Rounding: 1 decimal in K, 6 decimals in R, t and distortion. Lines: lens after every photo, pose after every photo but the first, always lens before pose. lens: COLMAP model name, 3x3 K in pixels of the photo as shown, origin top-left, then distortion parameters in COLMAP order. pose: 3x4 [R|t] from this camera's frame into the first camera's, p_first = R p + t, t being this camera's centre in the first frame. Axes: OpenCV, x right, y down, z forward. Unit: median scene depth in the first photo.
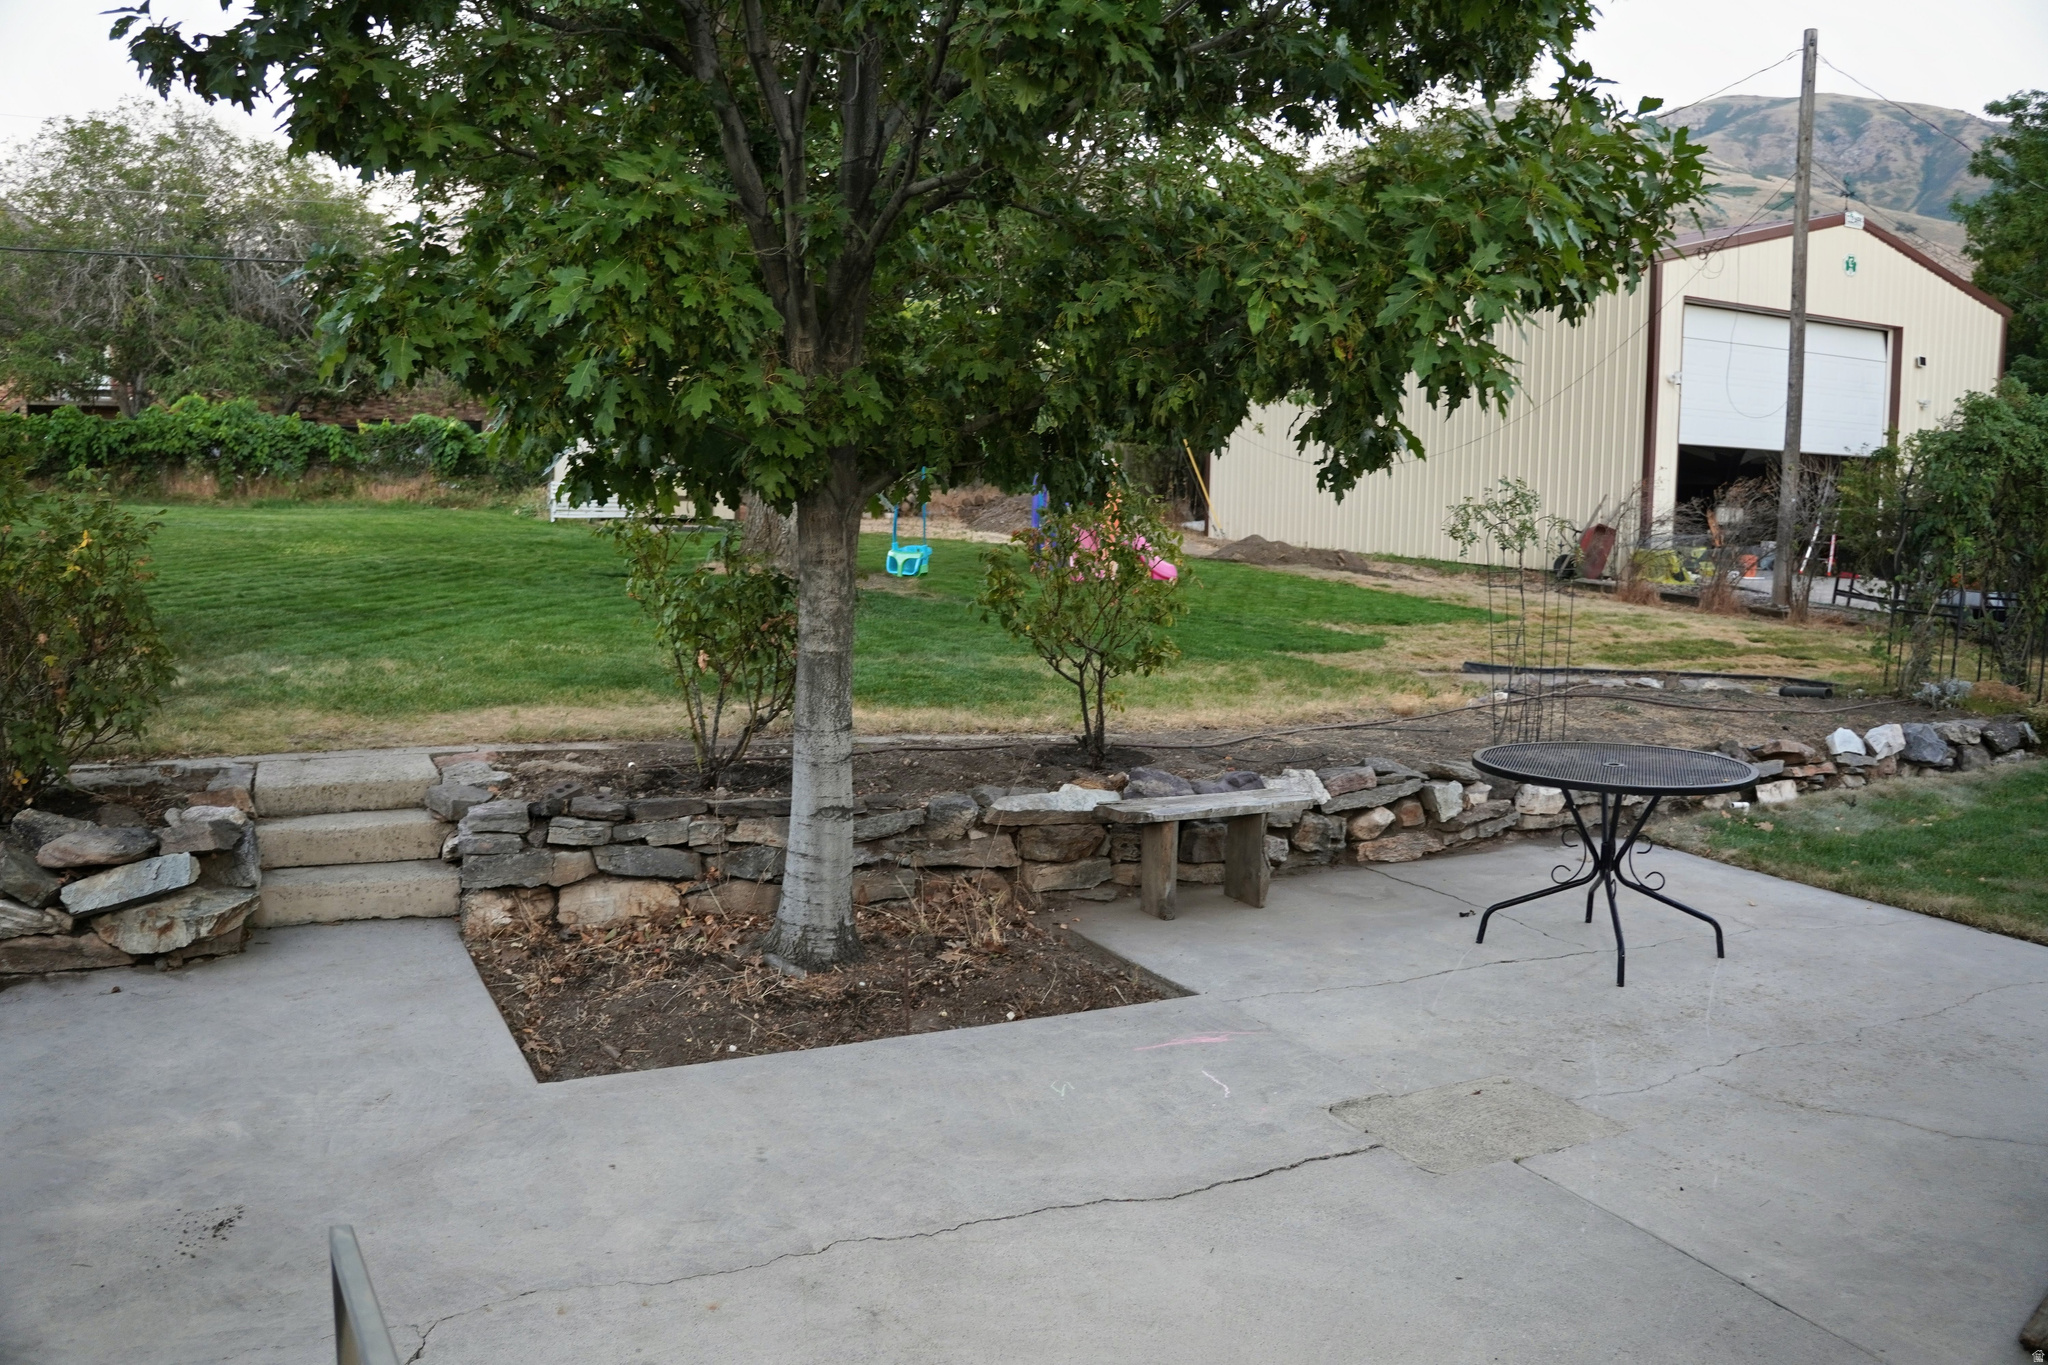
lens RADIAL K [[1654.5, 0, 1024.0], [0, 1654.5, 682.5], [0, 0, 1]] dist [-0.205200, 0.132416]
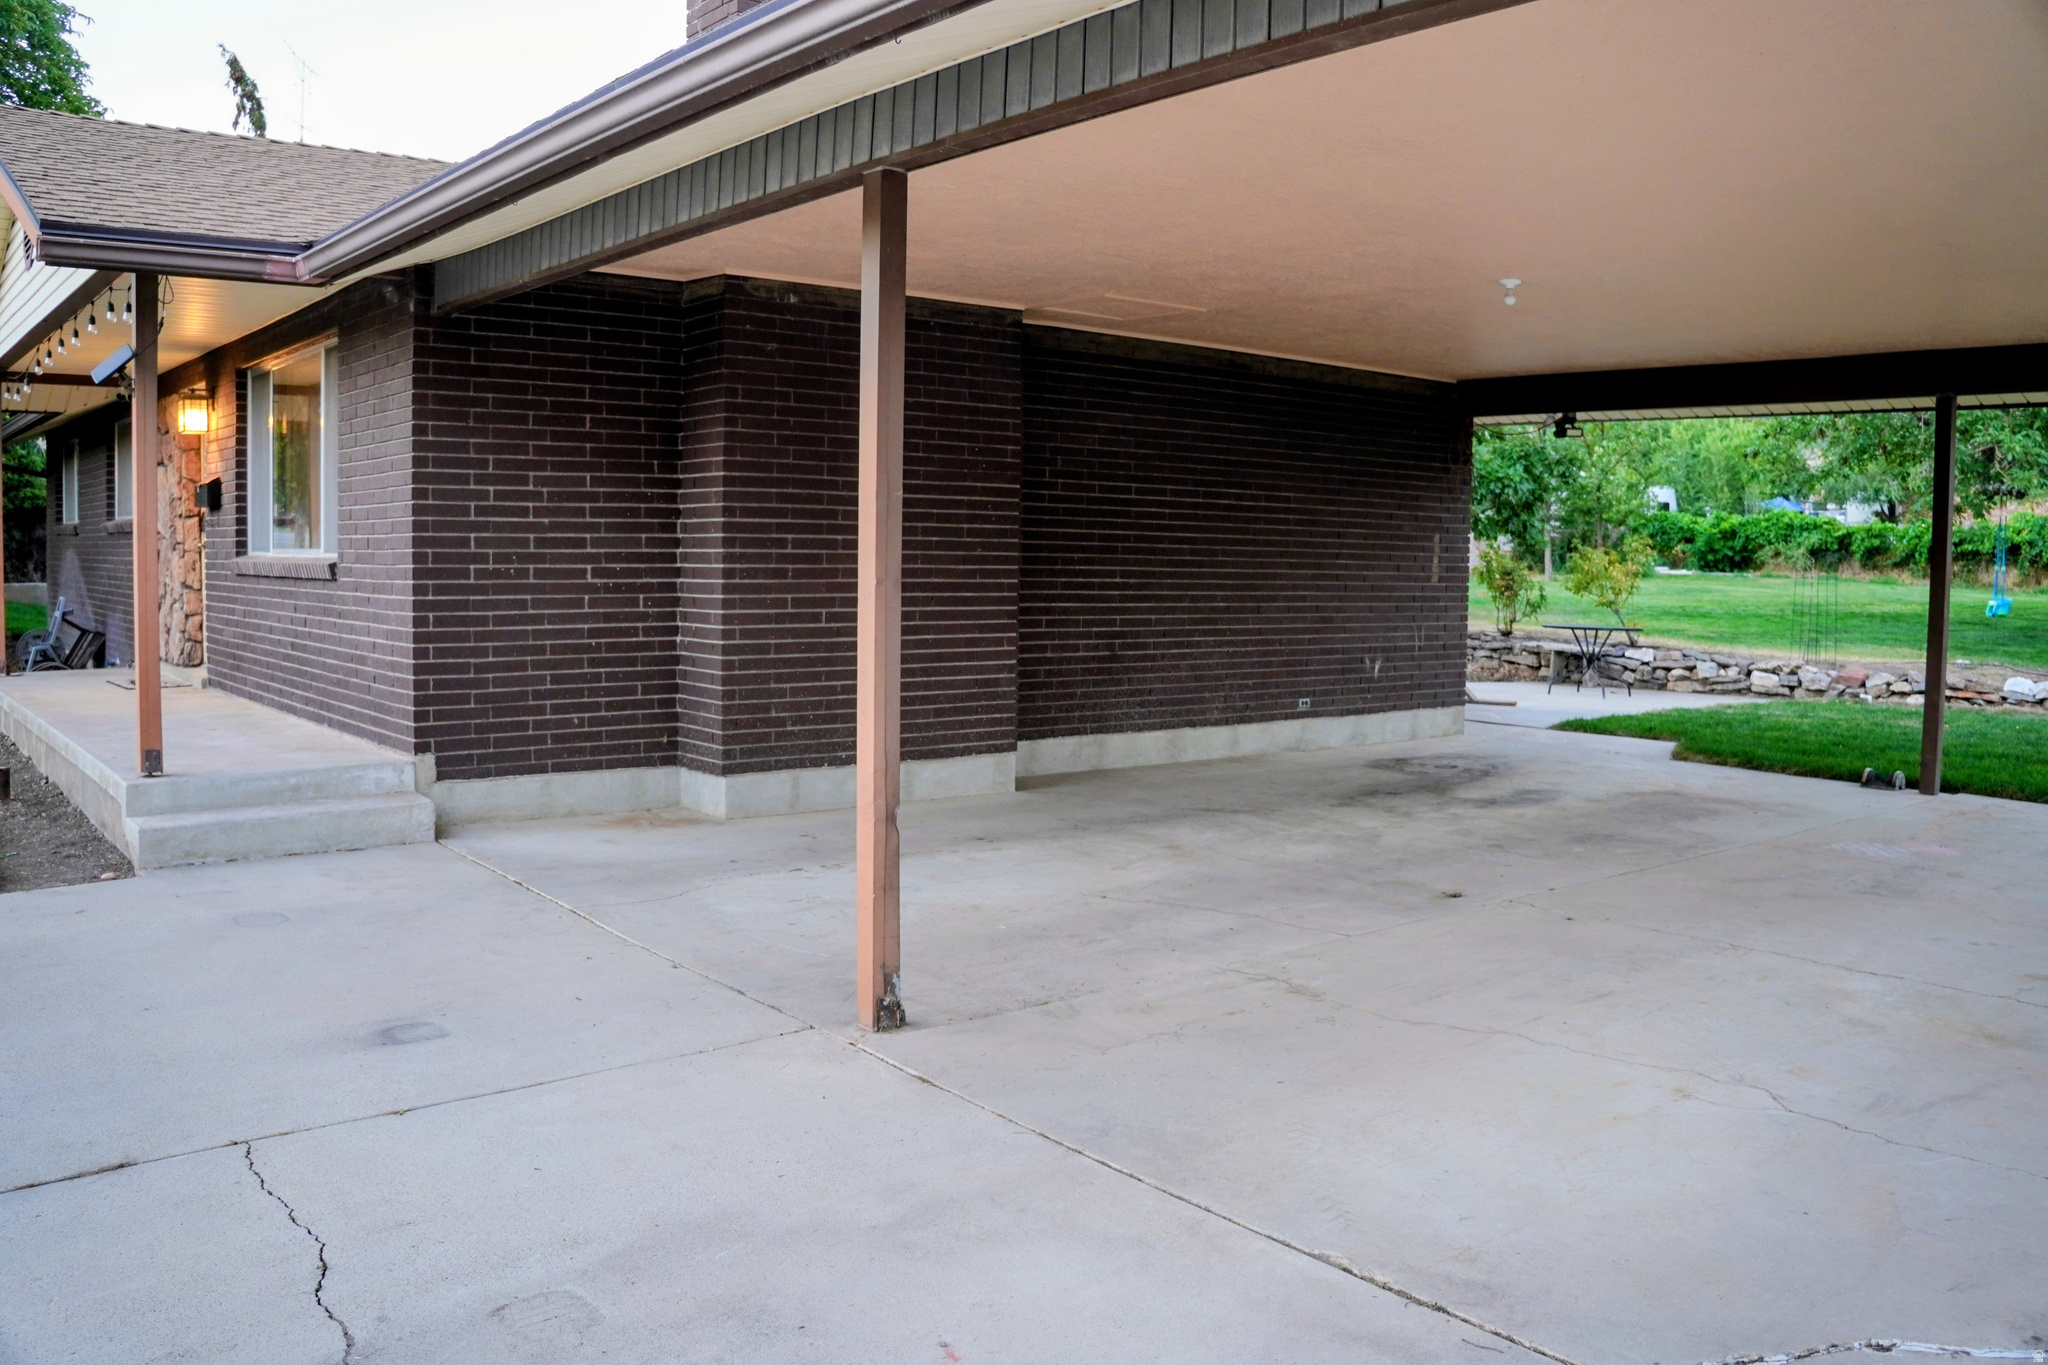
lens RADIAL K [[1654.5, 0, 1024.0], [0, 1654.5, 682.5], [0, 0, 1]] dist [-0.205200, 0.132416]
pose [[0.234279, 0.061827, -0.970201, 2.604989], [-0.134631, 0.990423, 0.030606, 0.173997], [0.962802, 0.123449, 0.240359, -0.587936]]
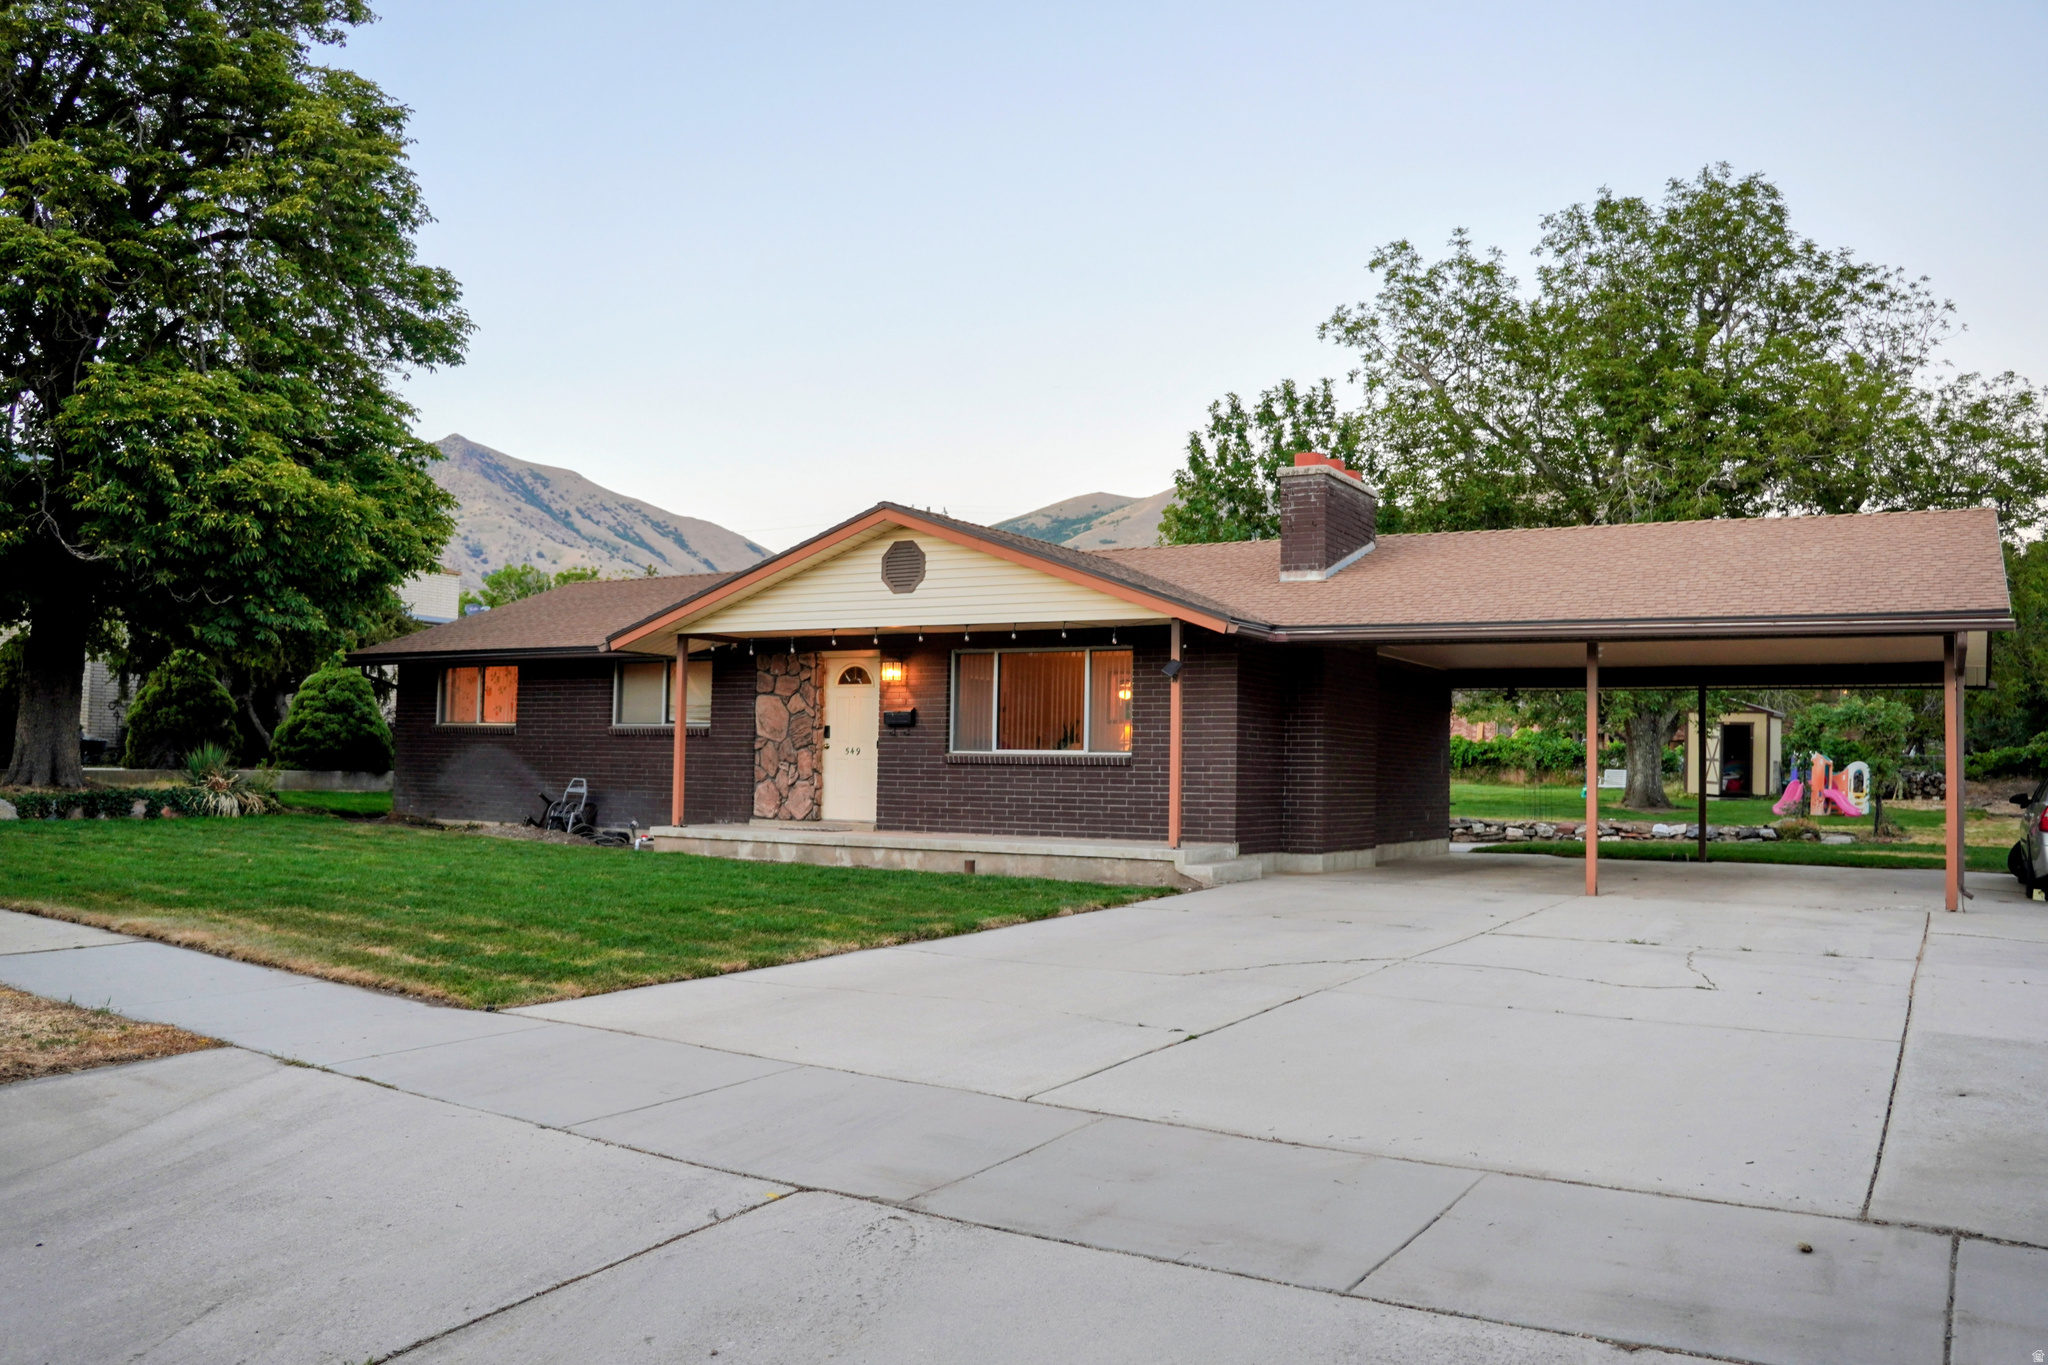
lens RADIAL K [[1654.5, 0, 1024.0], [0, 1654.5, 682.5], [0, 0, 1]] dist [-0.205200, 0.132416]
pose [[0.551735, -0.055589, -0.832165, 3.394002], [-0.114095, 0.983365, -0.141335, 0.468805], [0.826179, 0.172925, 0.536214, -2.412794]]
